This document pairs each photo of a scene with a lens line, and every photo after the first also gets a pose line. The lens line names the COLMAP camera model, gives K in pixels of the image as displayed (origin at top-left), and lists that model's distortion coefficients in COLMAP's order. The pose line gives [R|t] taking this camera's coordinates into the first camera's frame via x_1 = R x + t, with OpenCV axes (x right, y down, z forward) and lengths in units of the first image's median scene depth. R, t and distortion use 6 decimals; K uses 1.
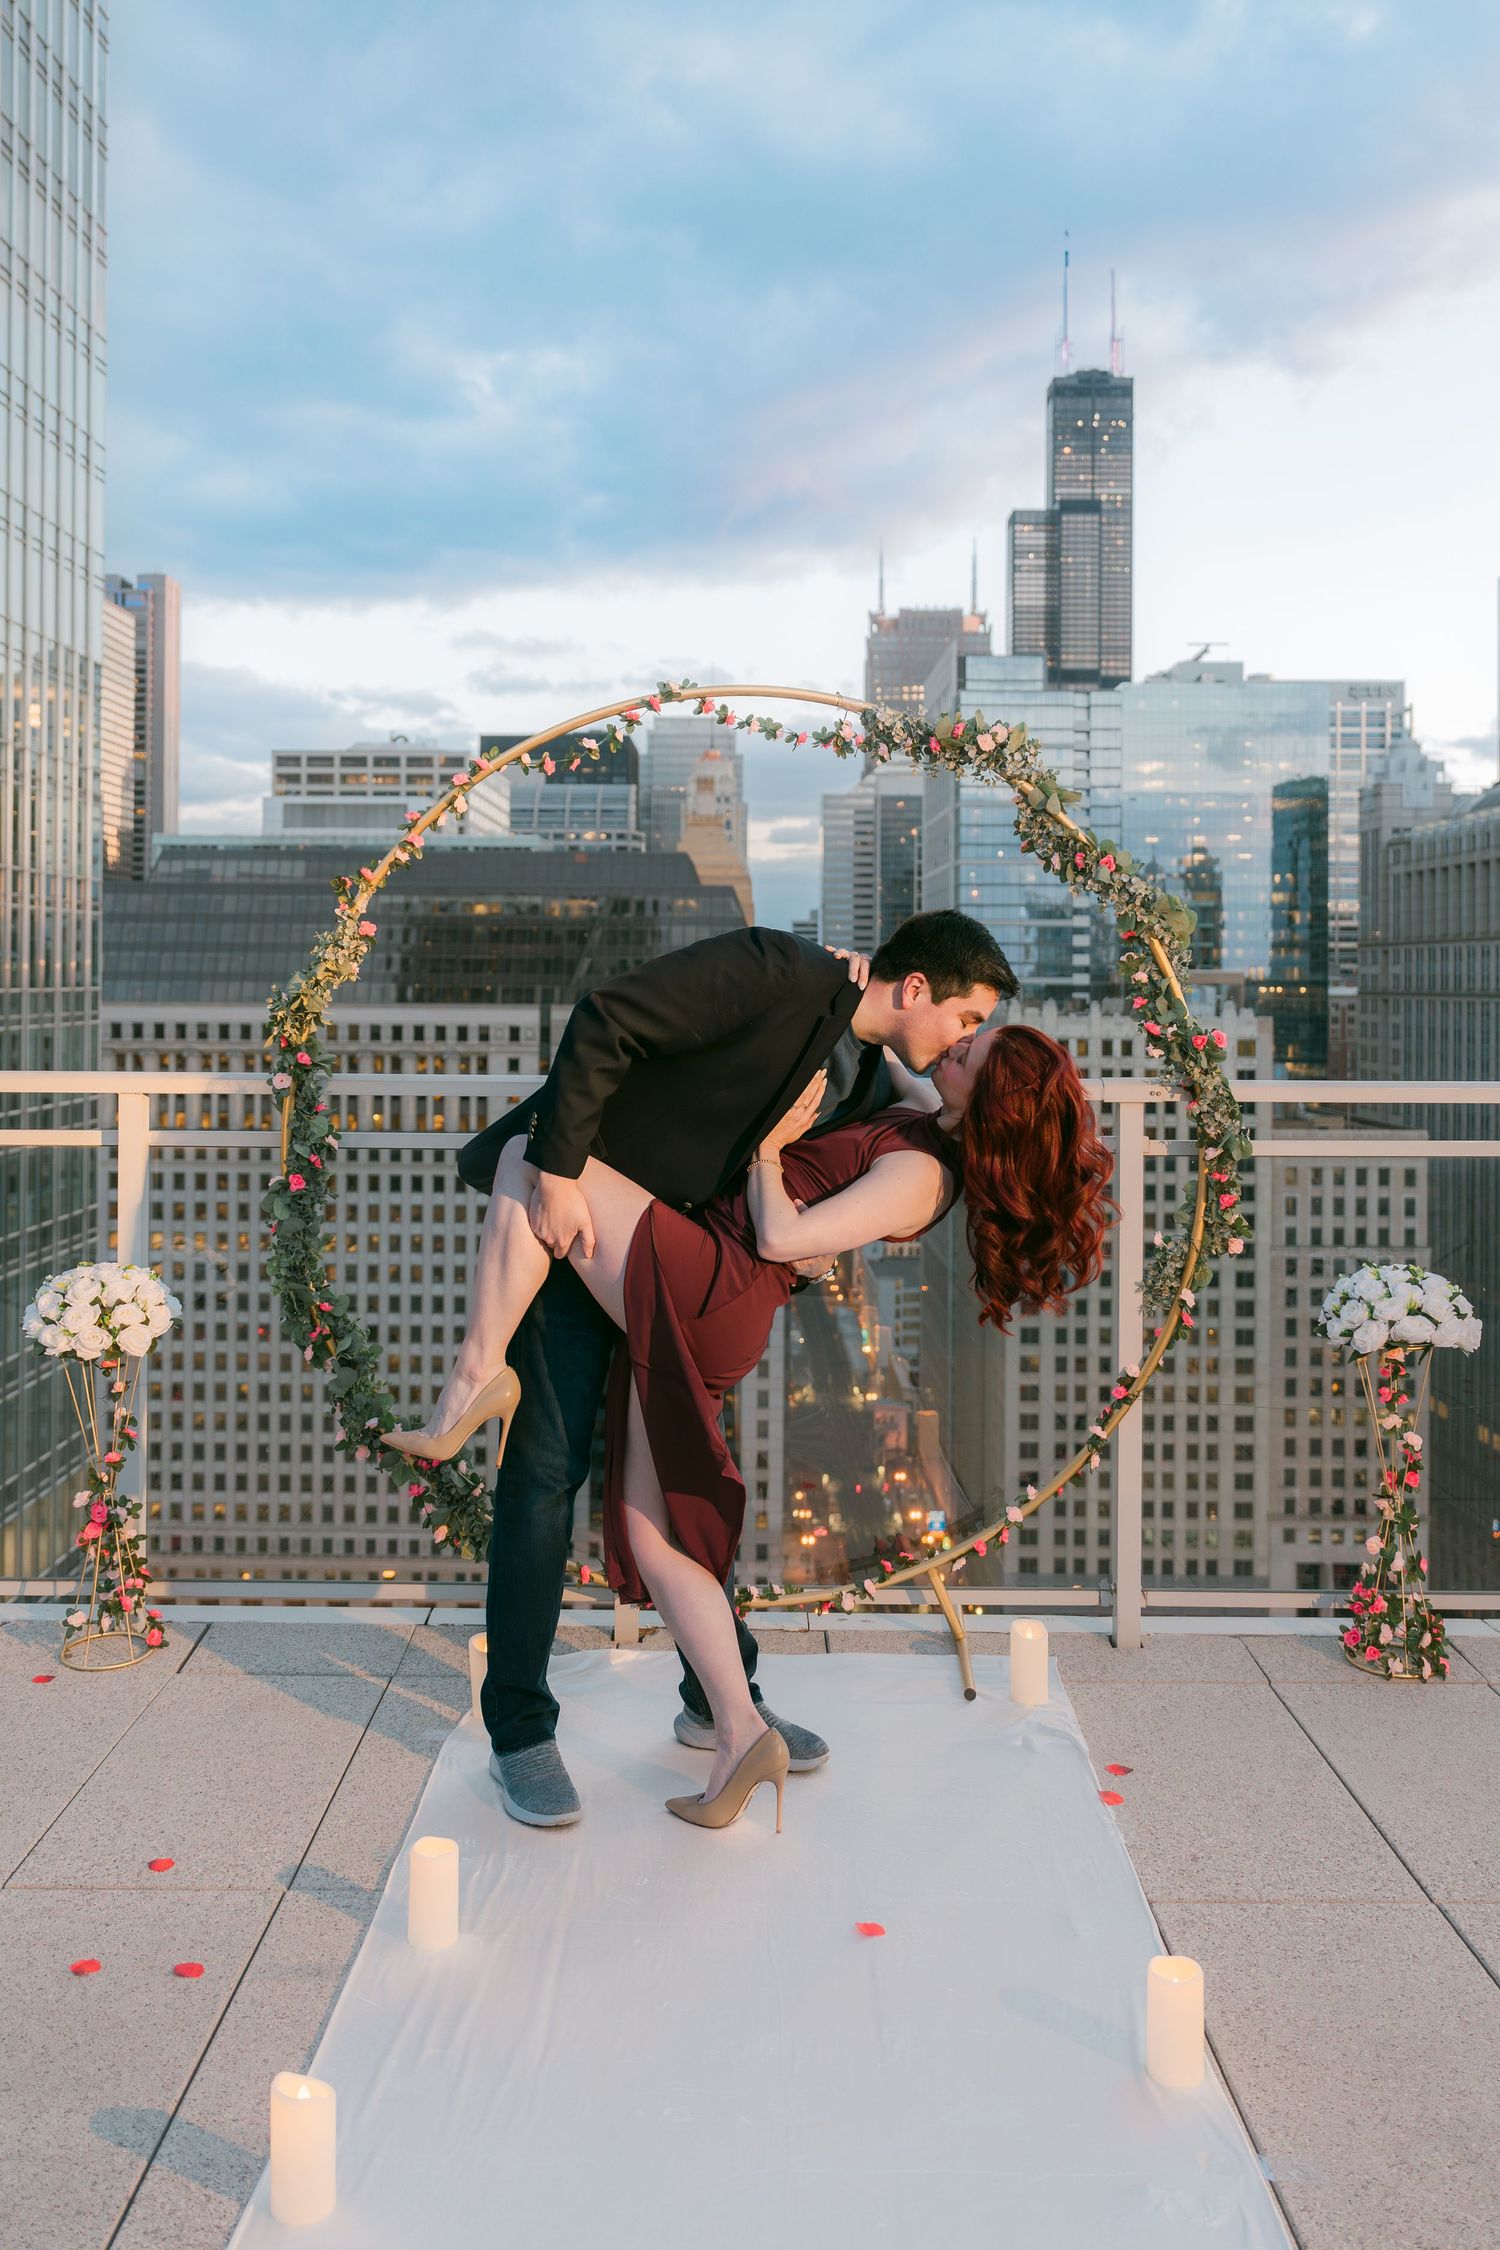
lens RADIAL K [[3335.5, 0, 757.2], [0, 3335.5, 979.4], [0, 0, 1]] dist [0.008758, 0.007357]
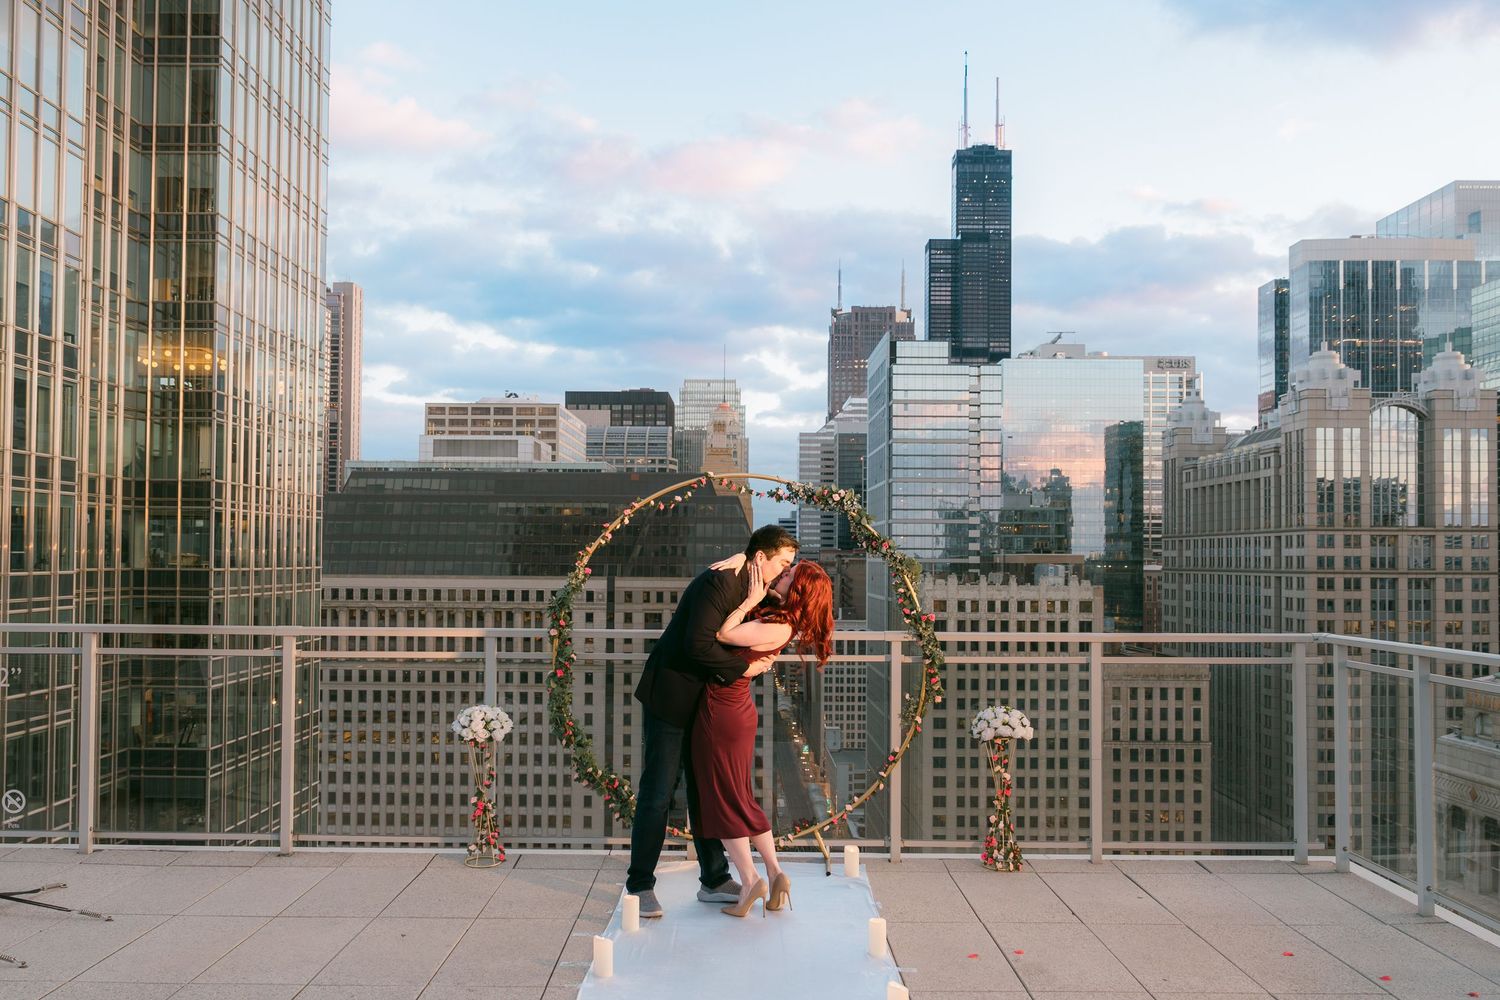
lens RADIAL K [[997.9, 0, 743.2], [0, 997.9, 551.0], [0, 0, 1]] dist [-0.016049, 0.002133]
pose [[0.999932, 0.001196, 0.011577, -0.010280], [-0.001242, 0.999991, 0.003967, -0.005496], [-0.011572, -0.003981, 0.999925, 0.559842]]
